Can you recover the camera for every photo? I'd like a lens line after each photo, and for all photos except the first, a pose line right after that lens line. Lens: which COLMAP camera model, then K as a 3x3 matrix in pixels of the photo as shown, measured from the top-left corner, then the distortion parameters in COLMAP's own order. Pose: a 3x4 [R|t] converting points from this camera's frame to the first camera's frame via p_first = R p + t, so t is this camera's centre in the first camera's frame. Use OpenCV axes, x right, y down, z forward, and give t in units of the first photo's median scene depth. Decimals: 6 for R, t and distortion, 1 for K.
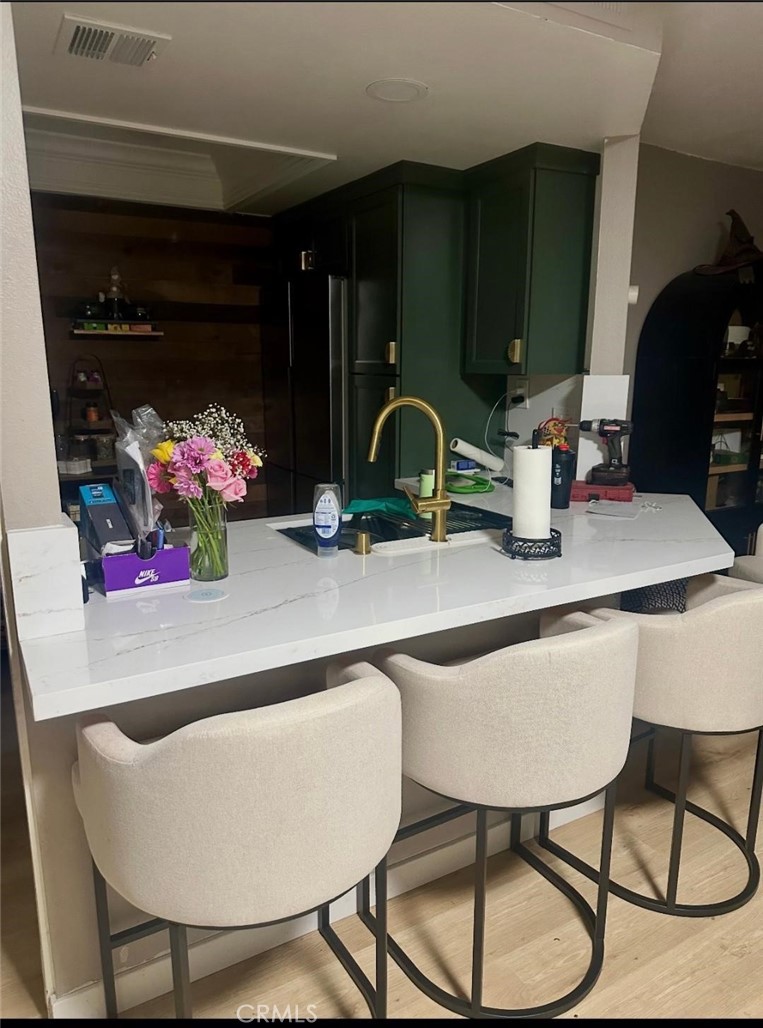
lens RADIAL K [[730.3, 0, 385.5], [0, 730.3, 513.6], [0, 0, 1]] dist [-0.018962, -0.000996]
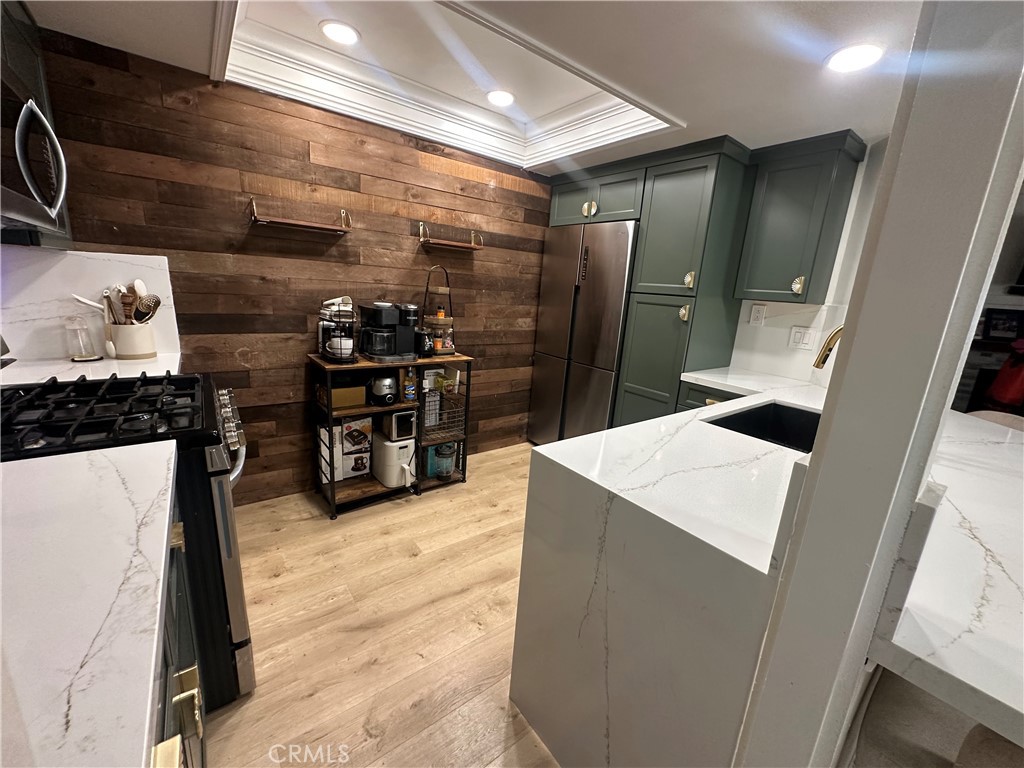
lens RADIAL K [[407.9, 0, 509.2], [0, 407.9, 382.3], [0, 0, 1]] dist [-0.003615, 0.000861]
pose [[0.990801, 0.035382, 0.130617, -0.409424], [-0.039127, 0.998890, 0.026218, -0.037488], [-0.129544, -0.031088, 0.991086, 0.278792]]
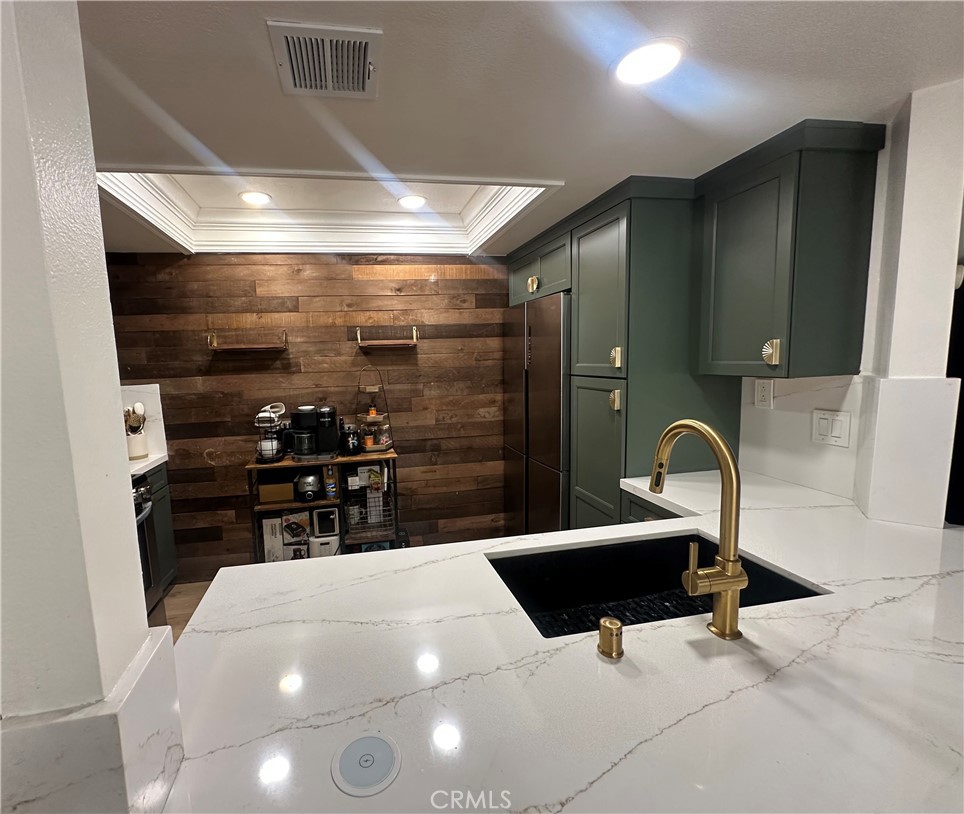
lens RADIAL K [[430.4, 0, 426.7], [0, 430.4, 407.1], [0, 0, 1]] dist [-0.004262, 0.000694]
pose [[0.938327, 0.004498, -0.345721, -0.034335], [-0.035105, 0.995987, -0.082320, -0.088727], [0.343964, 0.089379, 0.934719, 0.326814]]
